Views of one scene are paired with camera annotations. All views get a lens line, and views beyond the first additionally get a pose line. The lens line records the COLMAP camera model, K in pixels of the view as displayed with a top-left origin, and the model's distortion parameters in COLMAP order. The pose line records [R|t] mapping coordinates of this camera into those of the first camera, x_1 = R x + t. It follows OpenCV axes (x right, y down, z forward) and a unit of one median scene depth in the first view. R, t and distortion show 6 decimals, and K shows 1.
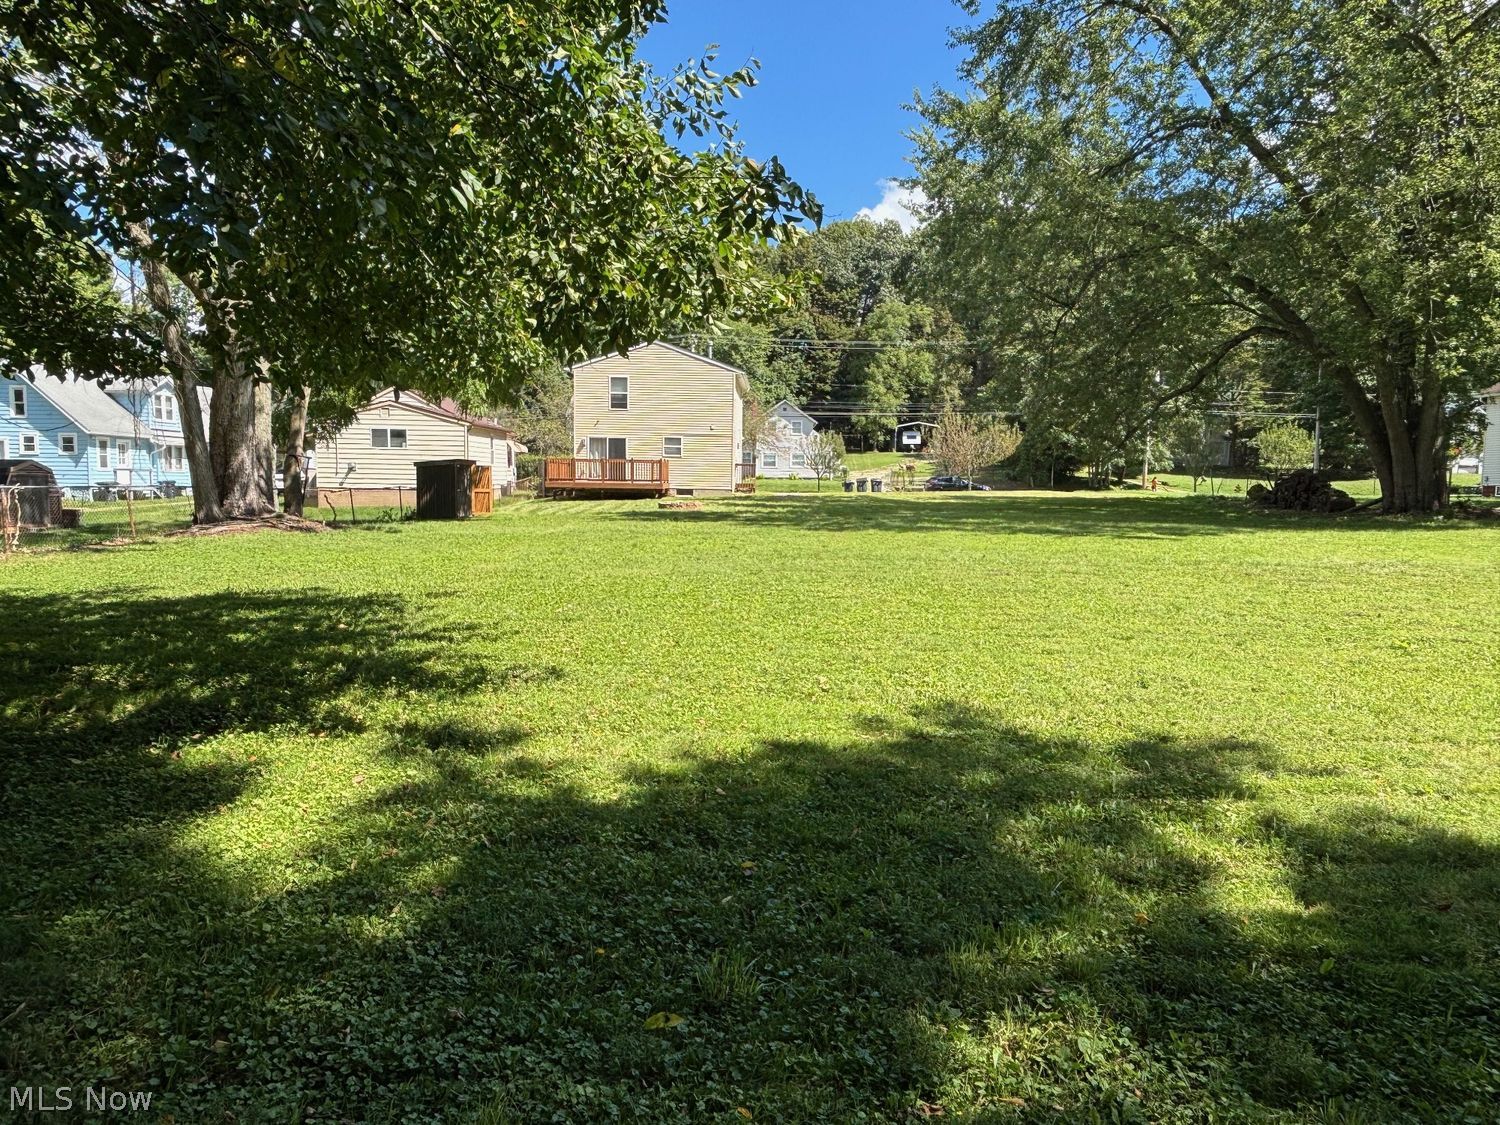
lens RADIAL K [[958.5, 0, 745.7], [0, 958.5, 559.1], [0, 0, 1]] dist [0.057984, -0.084557]
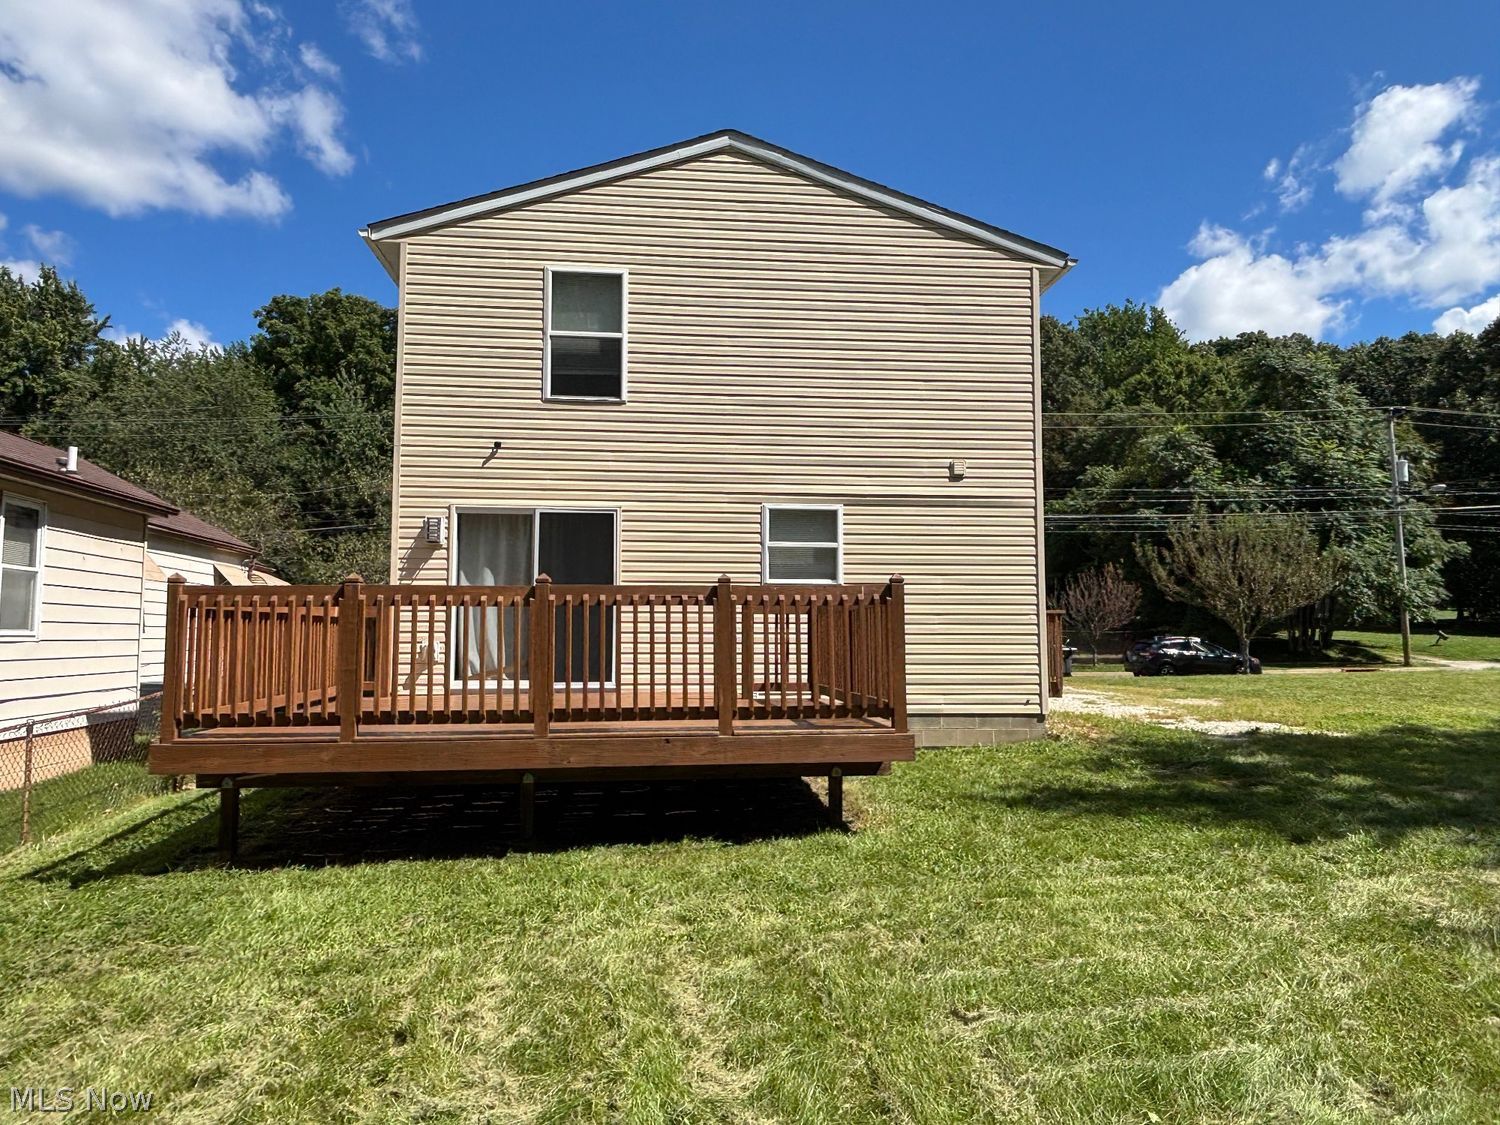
lens RADIAL K [[958.5, 0, 745.7], [0, 958.5, 559.1], [0, 0, 1]] dist [0.057984, -0.084557]
pose [[0.991793, -0.006526, 0.127687, -0.122226], [0.027580, 0.986103, -0.163831, -0.073367], [-0.124843, 0.166008, 0.978190, 0.755902]]
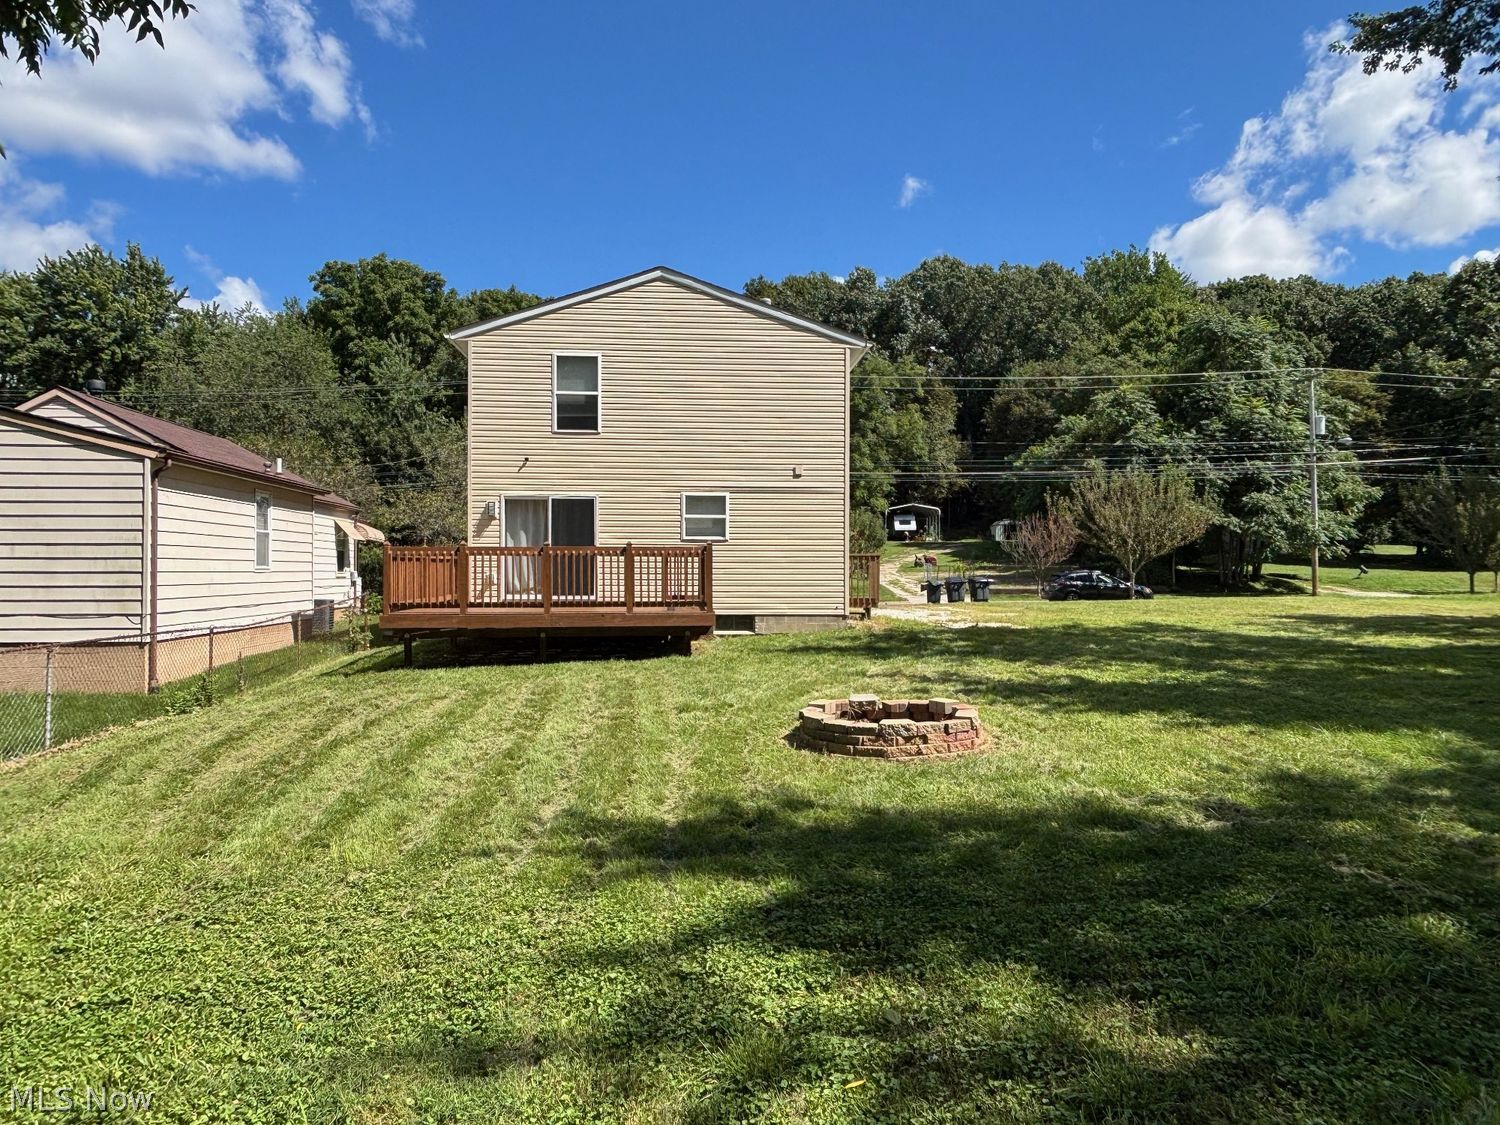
lens RADIAL K [[958.5, 0, 745.7], [0, 958.5, 559.1], [0, 0, 1]] dist [0.057984, -0.084557]
pose [[0.995630, -0.014672, 0.092223, -0.097332], [0.023611, 0.995043, -0.096603, -0.057208], [-0.090349, 0.098358, 0.991041, 0.576900]]
